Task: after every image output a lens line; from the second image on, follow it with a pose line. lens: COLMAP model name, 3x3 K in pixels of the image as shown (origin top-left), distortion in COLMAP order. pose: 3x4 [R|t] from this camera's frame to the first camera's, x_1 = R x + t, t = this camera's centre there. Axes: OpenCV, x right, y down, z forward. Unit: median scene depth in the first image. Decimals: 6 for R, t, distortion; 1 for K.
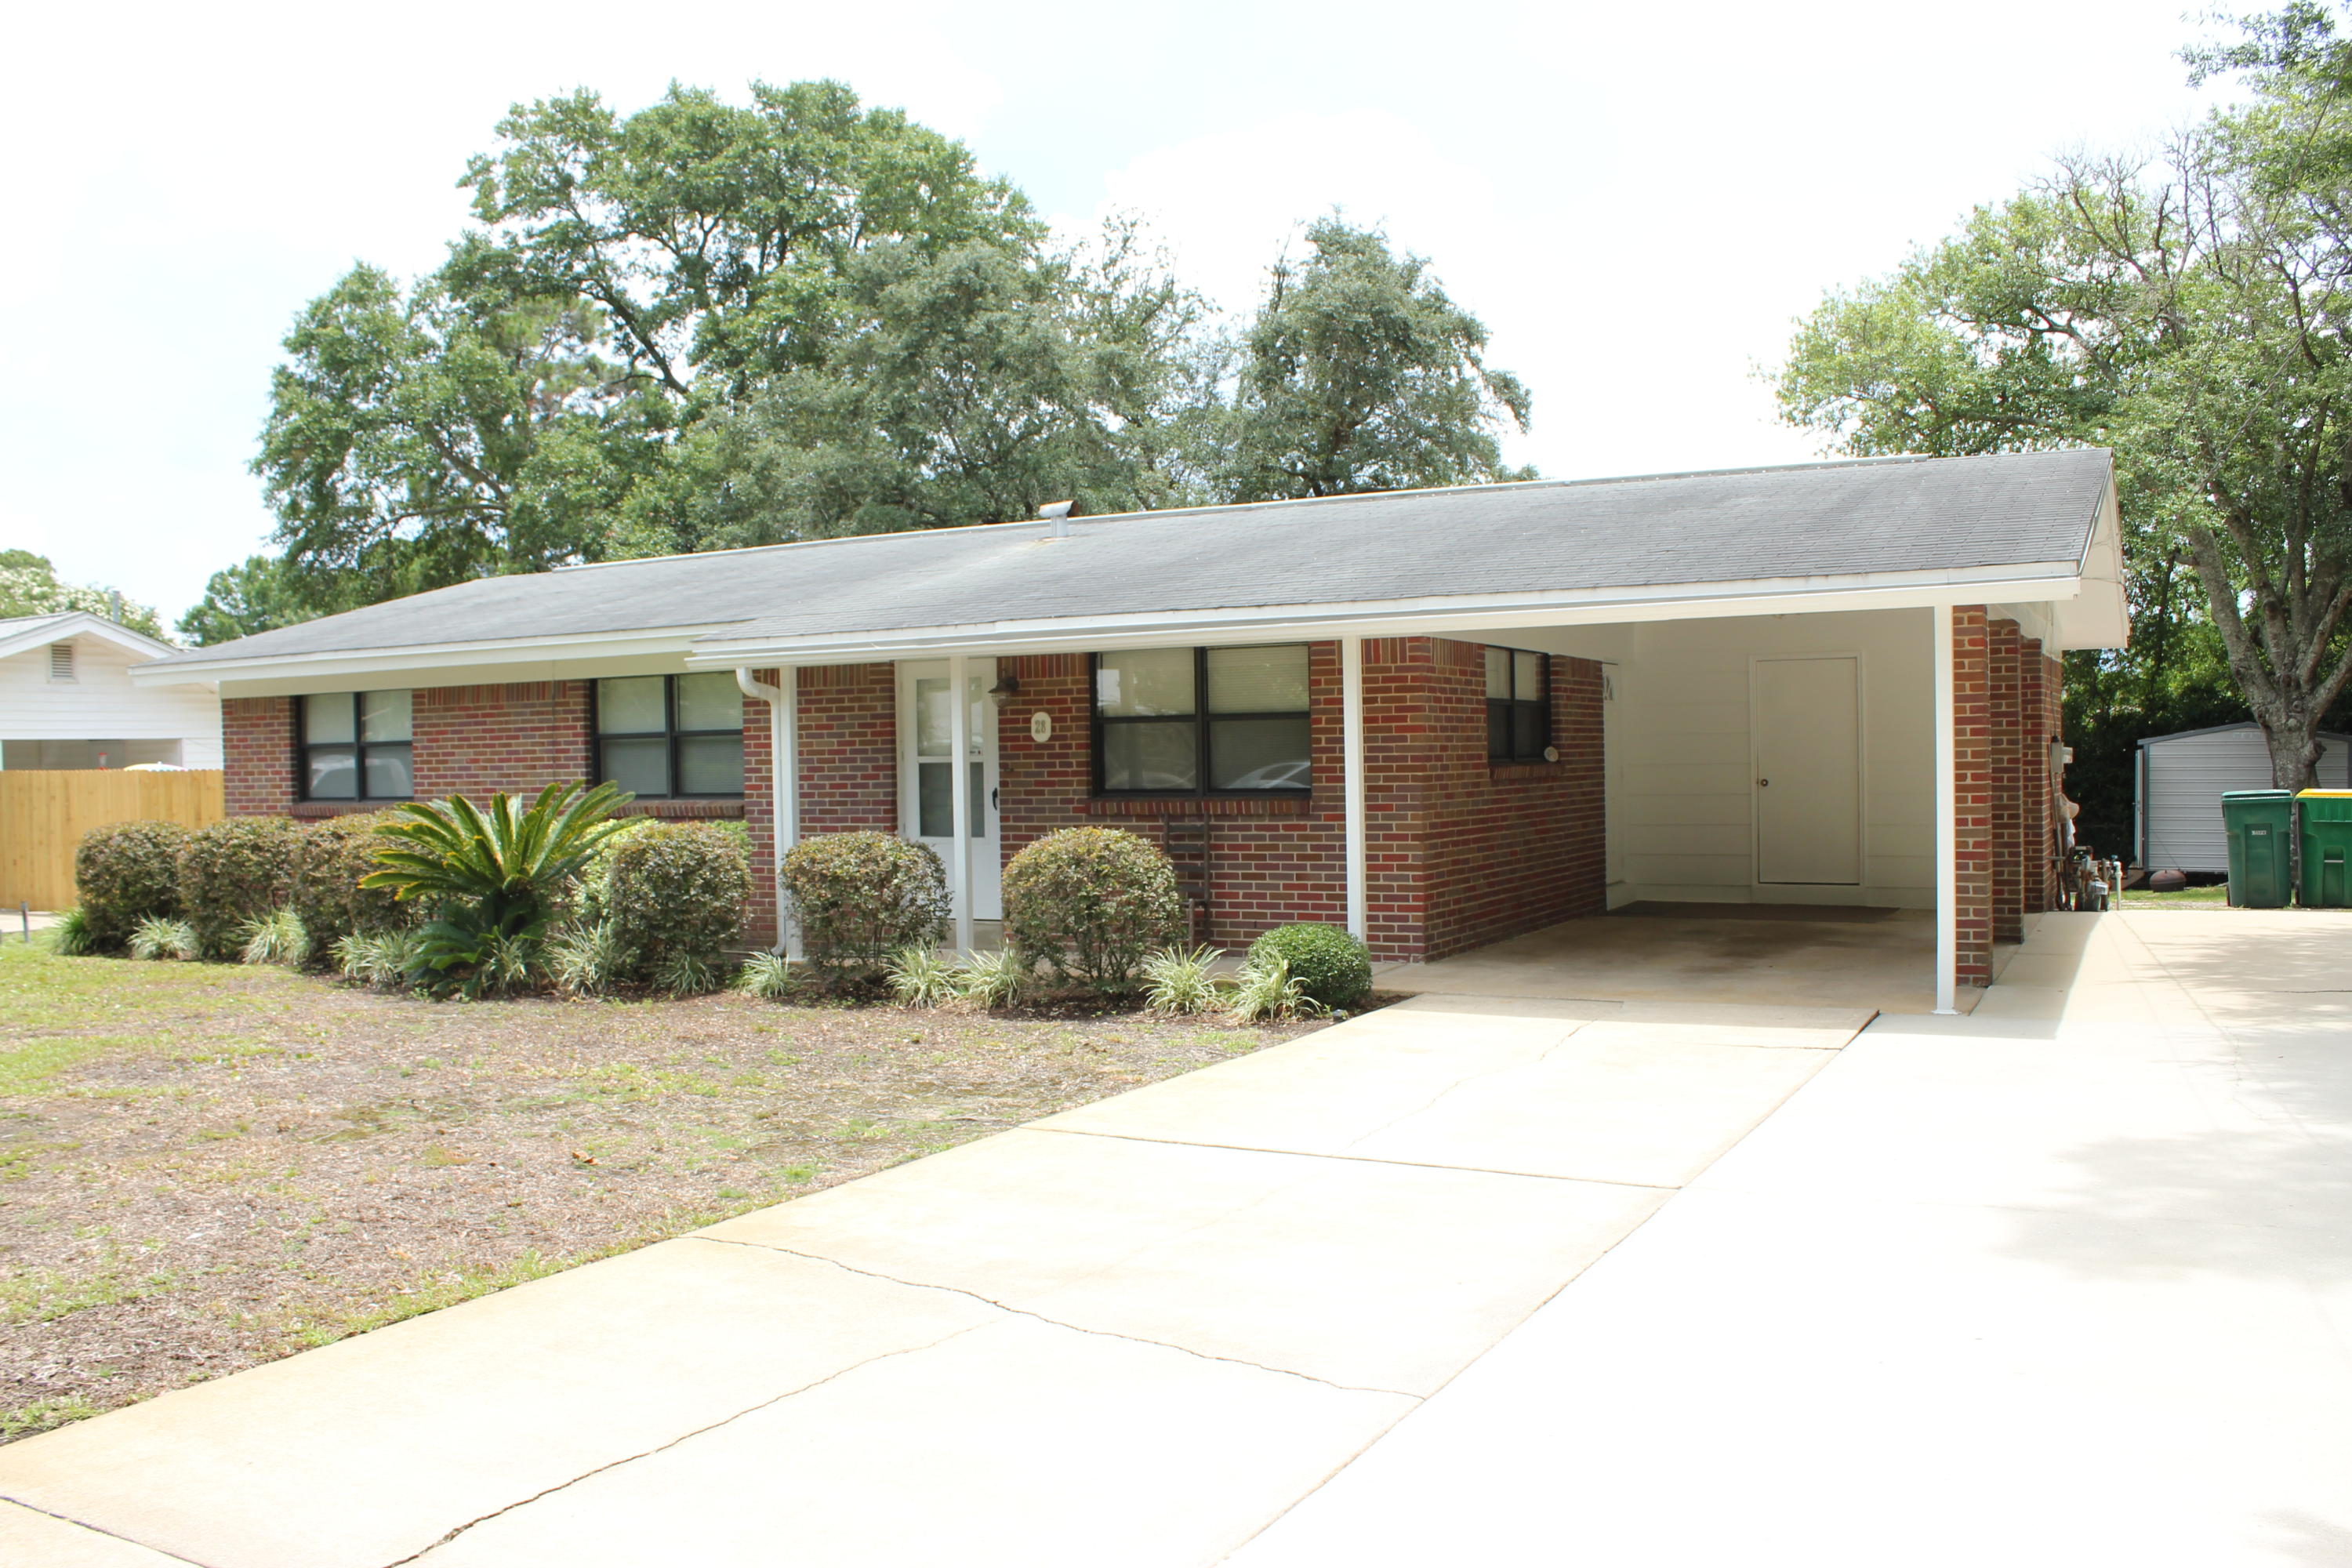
lens RADIAL K [[1956.4, 0, 1161.3], [0, 1956.4, 808.8], [0, 0, 1]] dist [-0.169543, 0.150537]
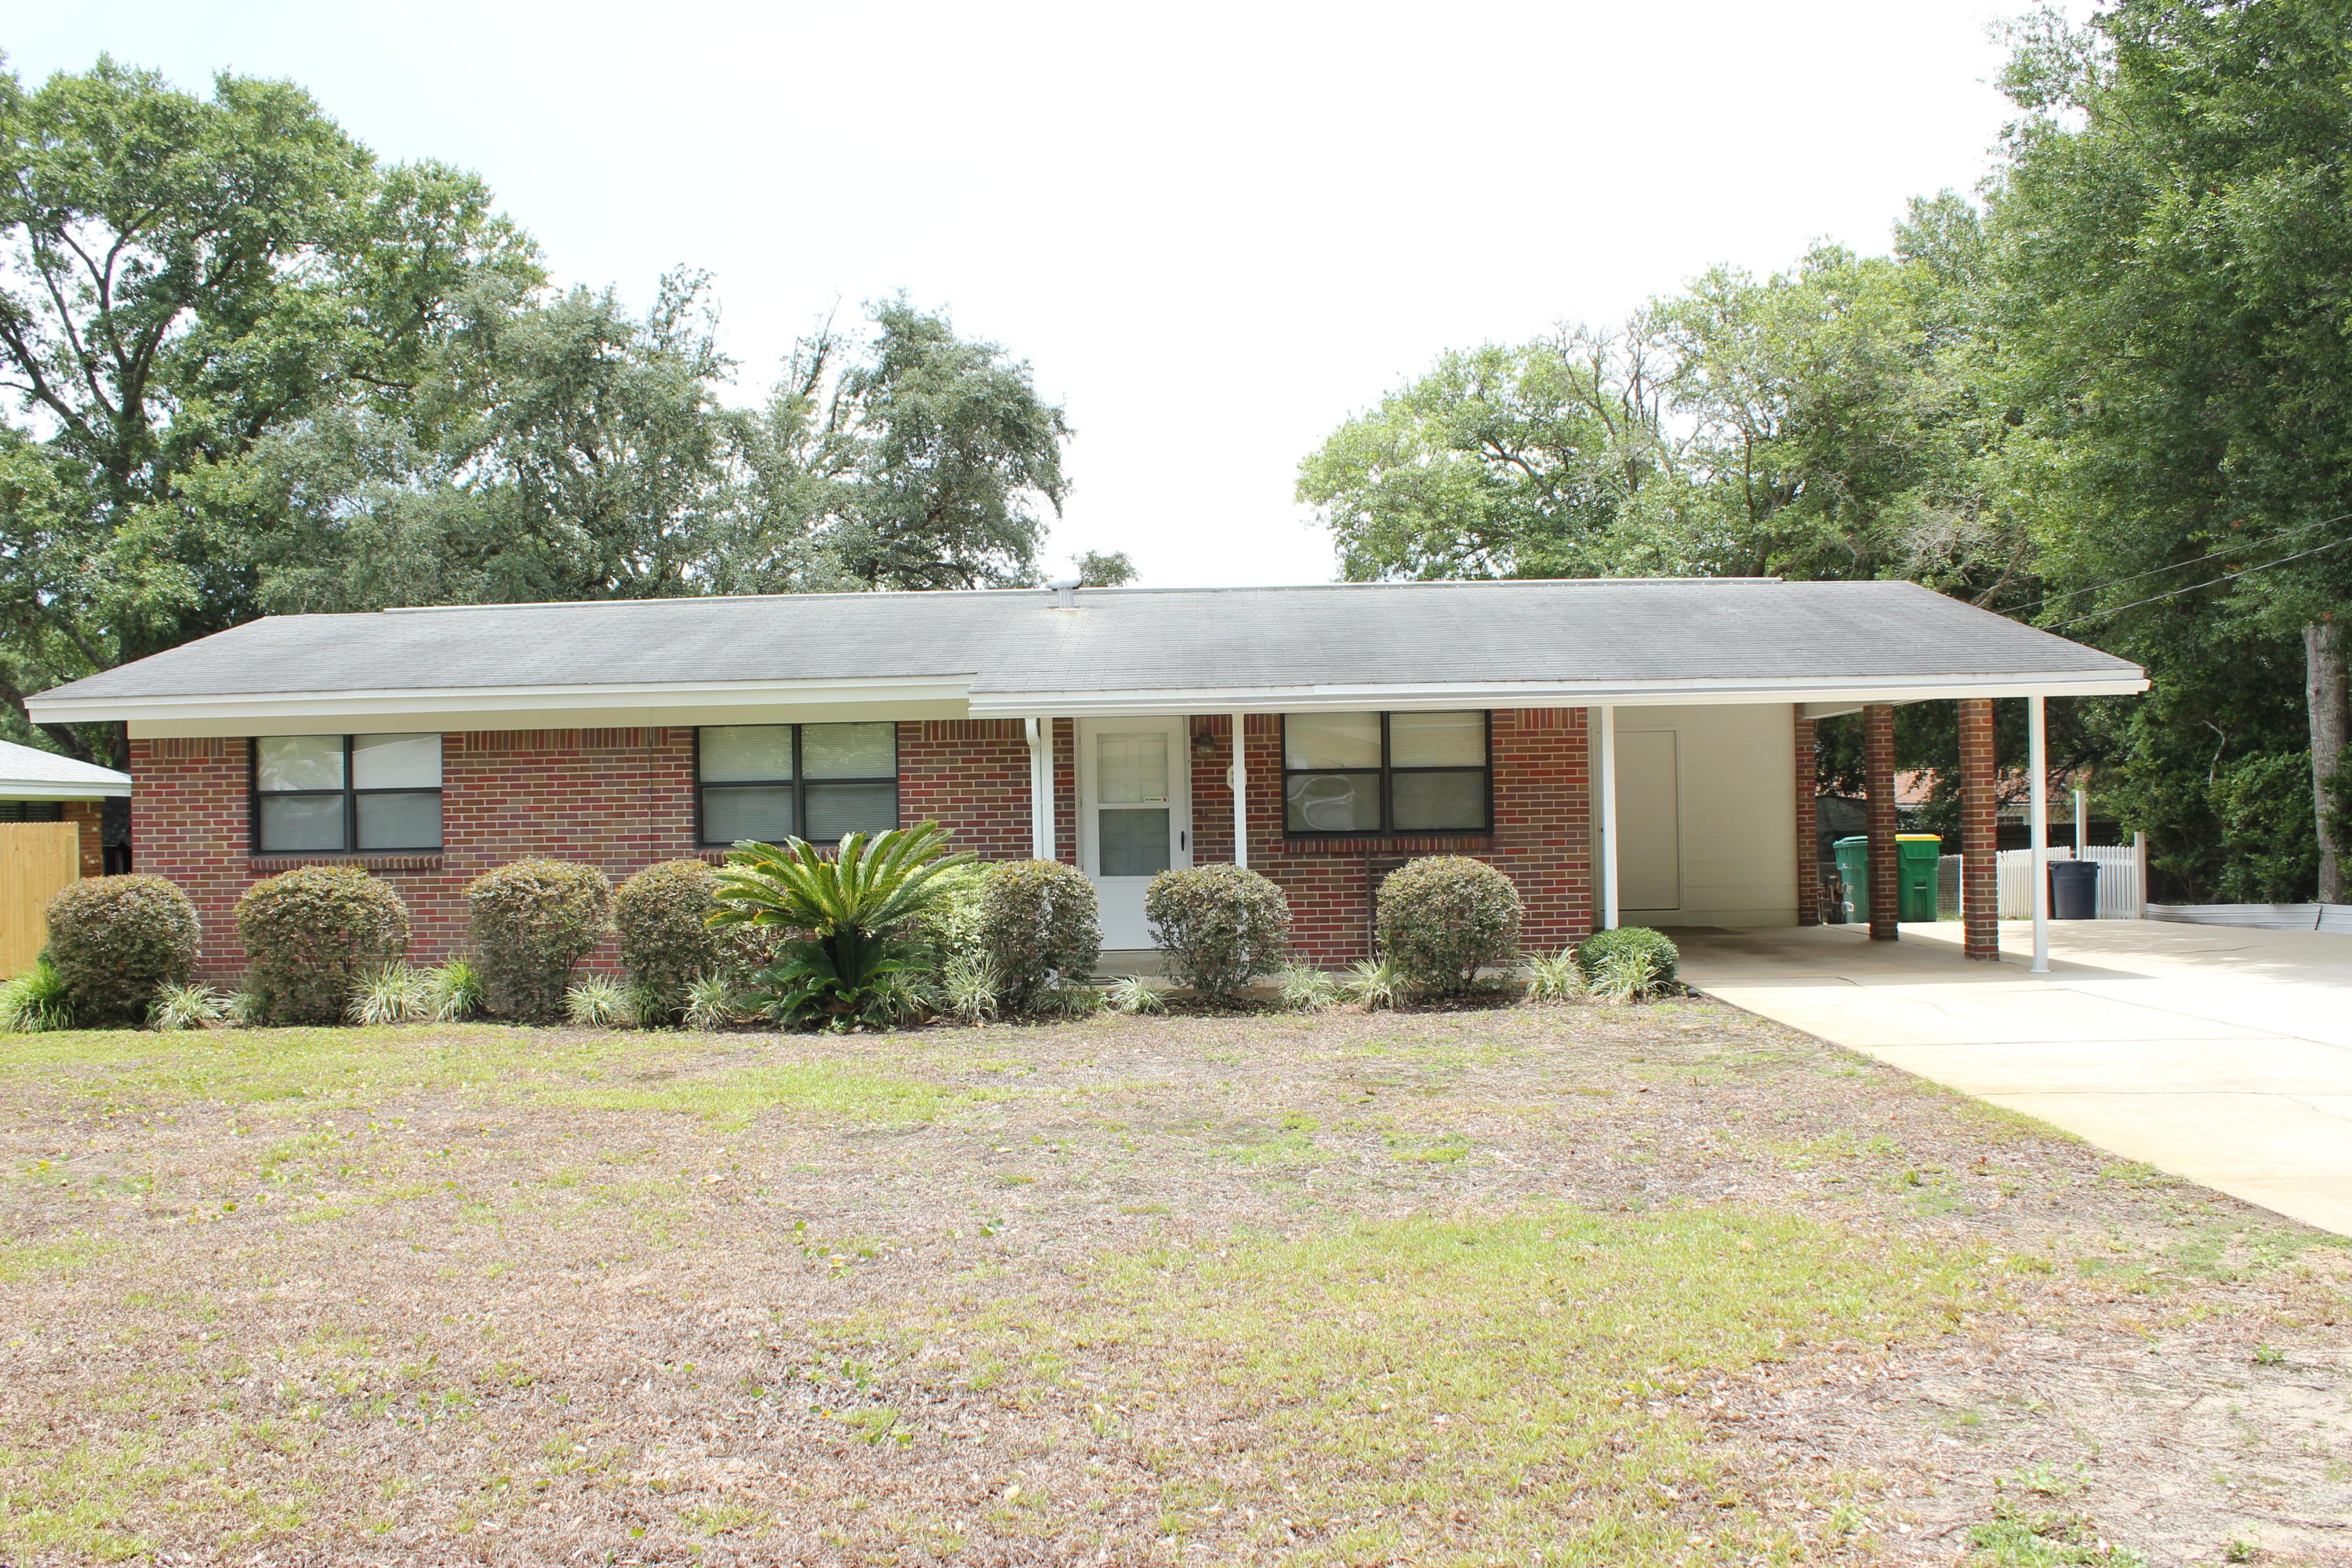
lens RADIAL K [[2051.7, 0, 1173.2], [0, 2051.7, 812.4], [0, 0, 1]] dist [-0.179039, 0.163789]
pose [[0.887397, 0.003370, 0.460994, -0.640861], [0.015109, 0.999223, -0.036389, 0.021692], [-0.460758, 0.039256, 0.886657, -0.047238]]
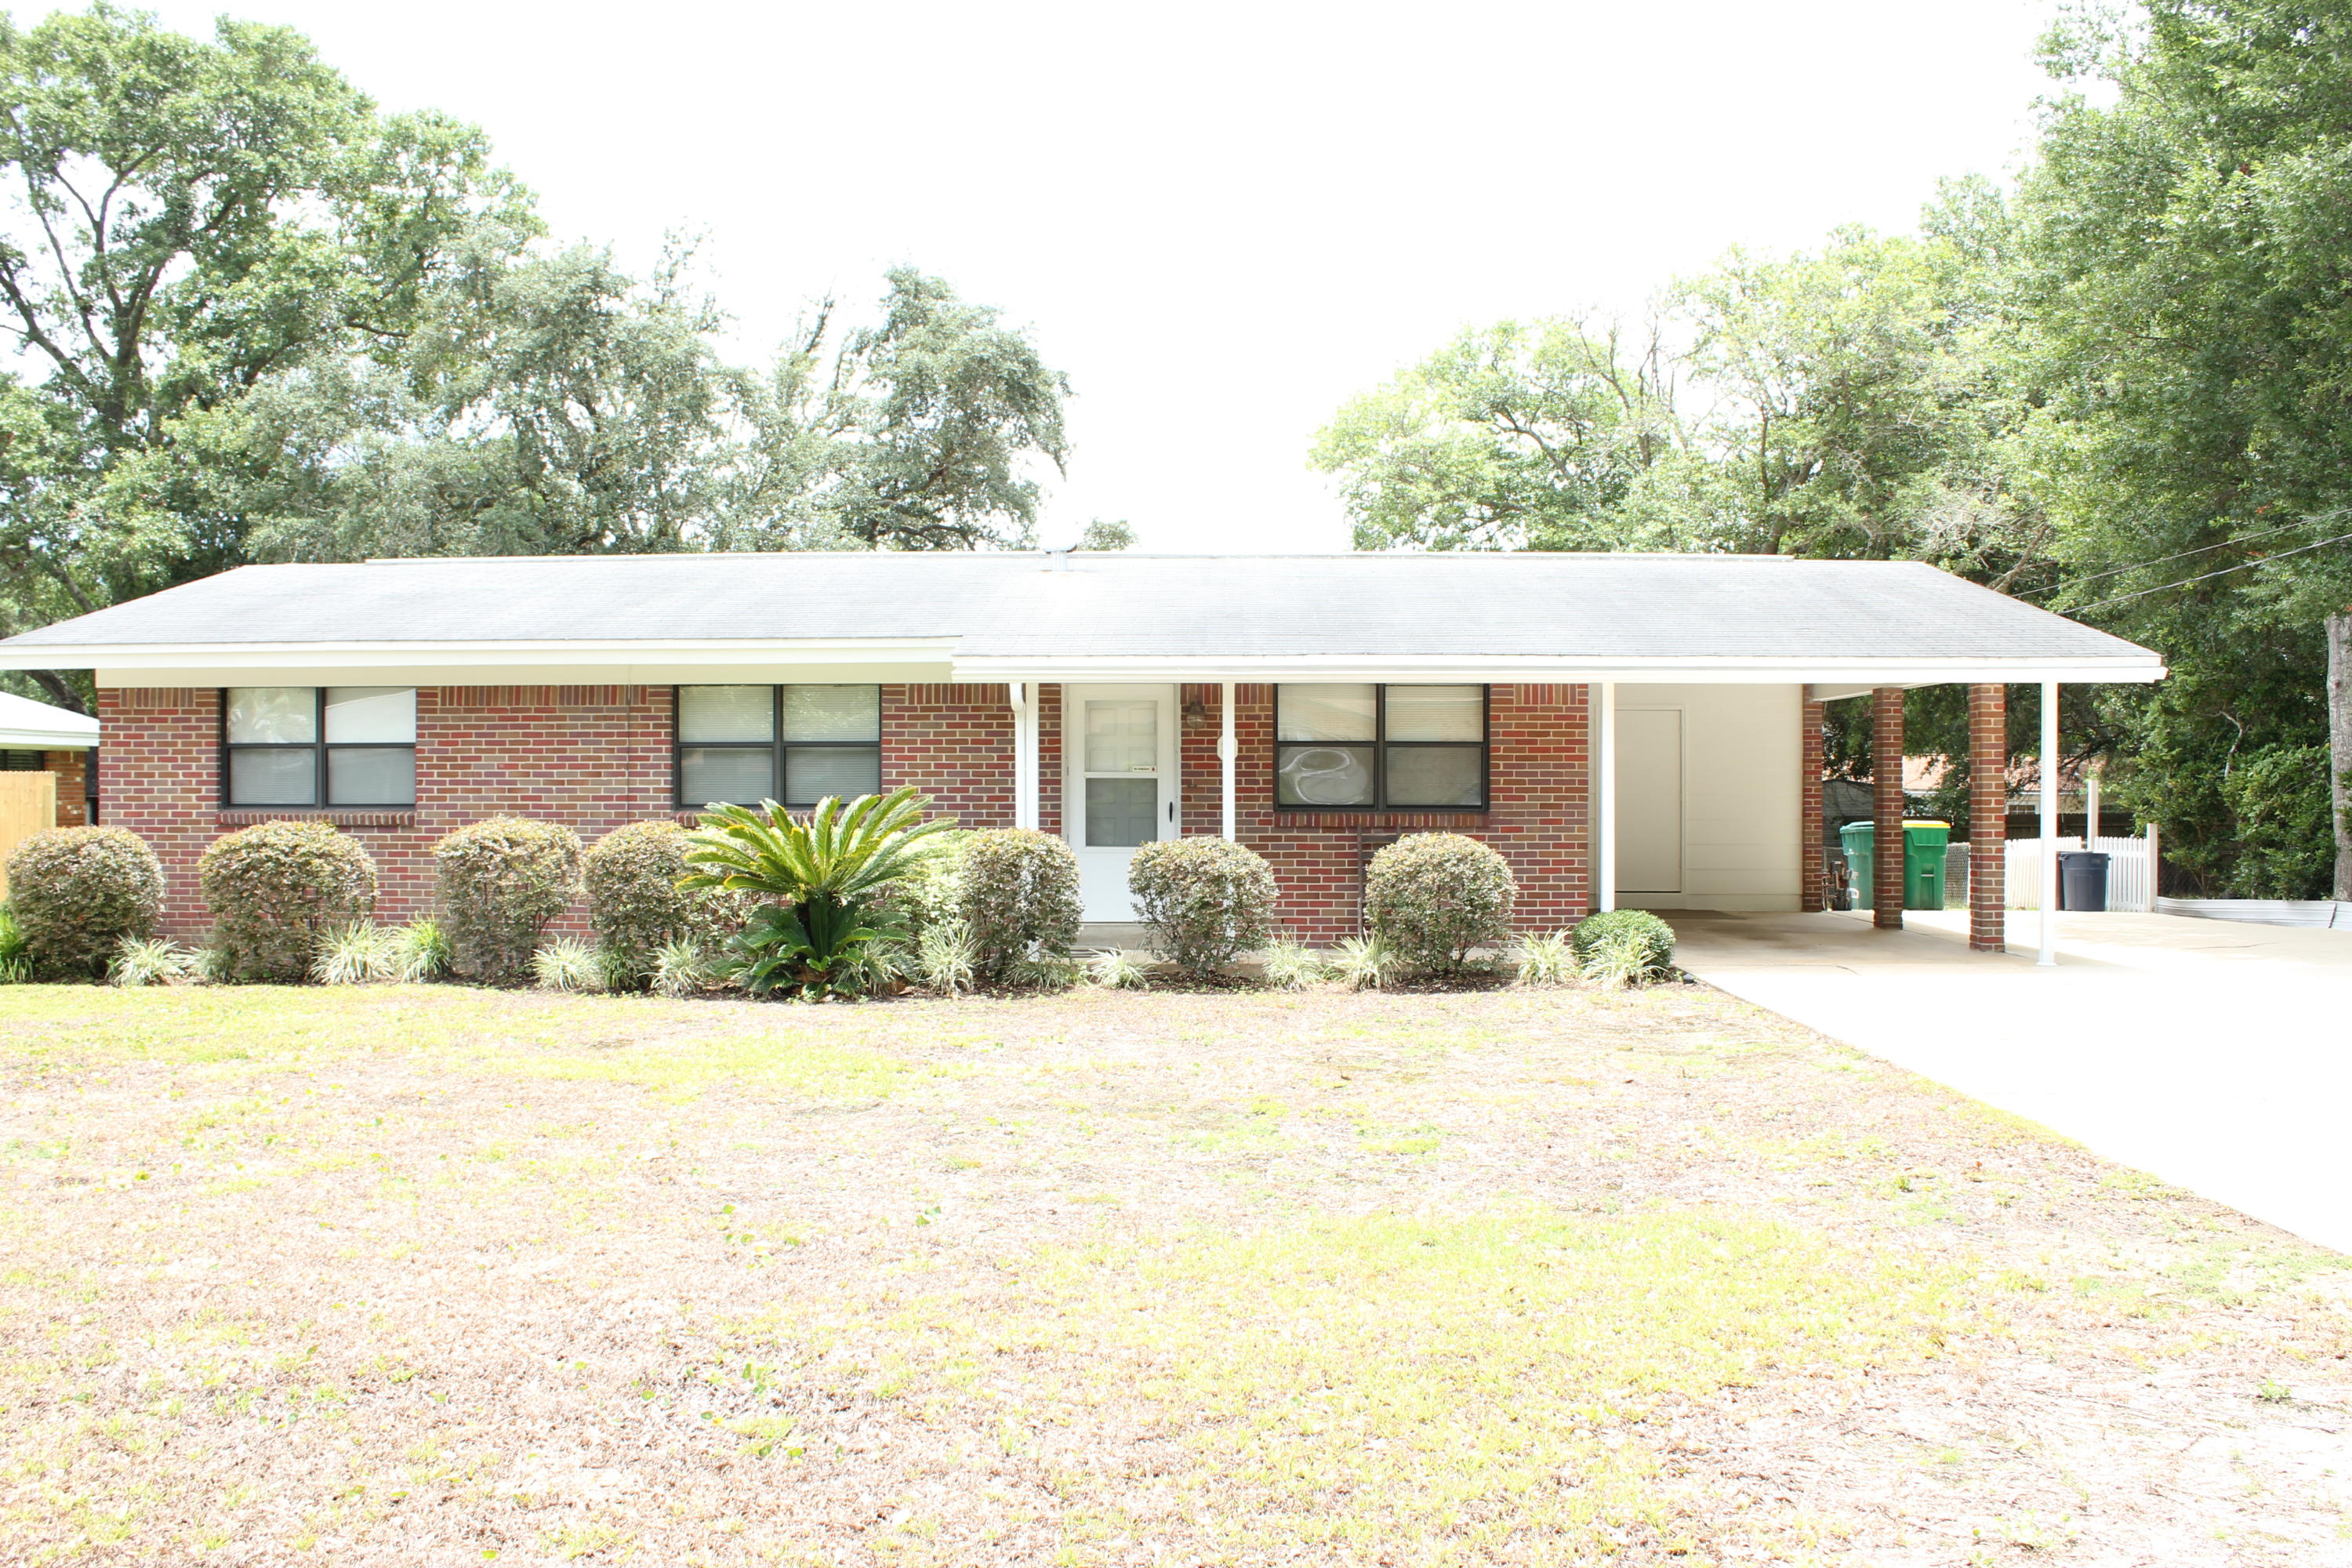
lens RADIAL K [[2056.1, 0, 1179.2], [0, 2056.1, 818.0], [0, 0, 1]] dist [-0.173527, 0.152439]
pose [[0.888158, 0.013374, 0.459343, -0.618248], [-0.005054, 0.999800, -0.019339, 0.020857], [-0.459510, 0.014855, 0.888048, -0.030764]]
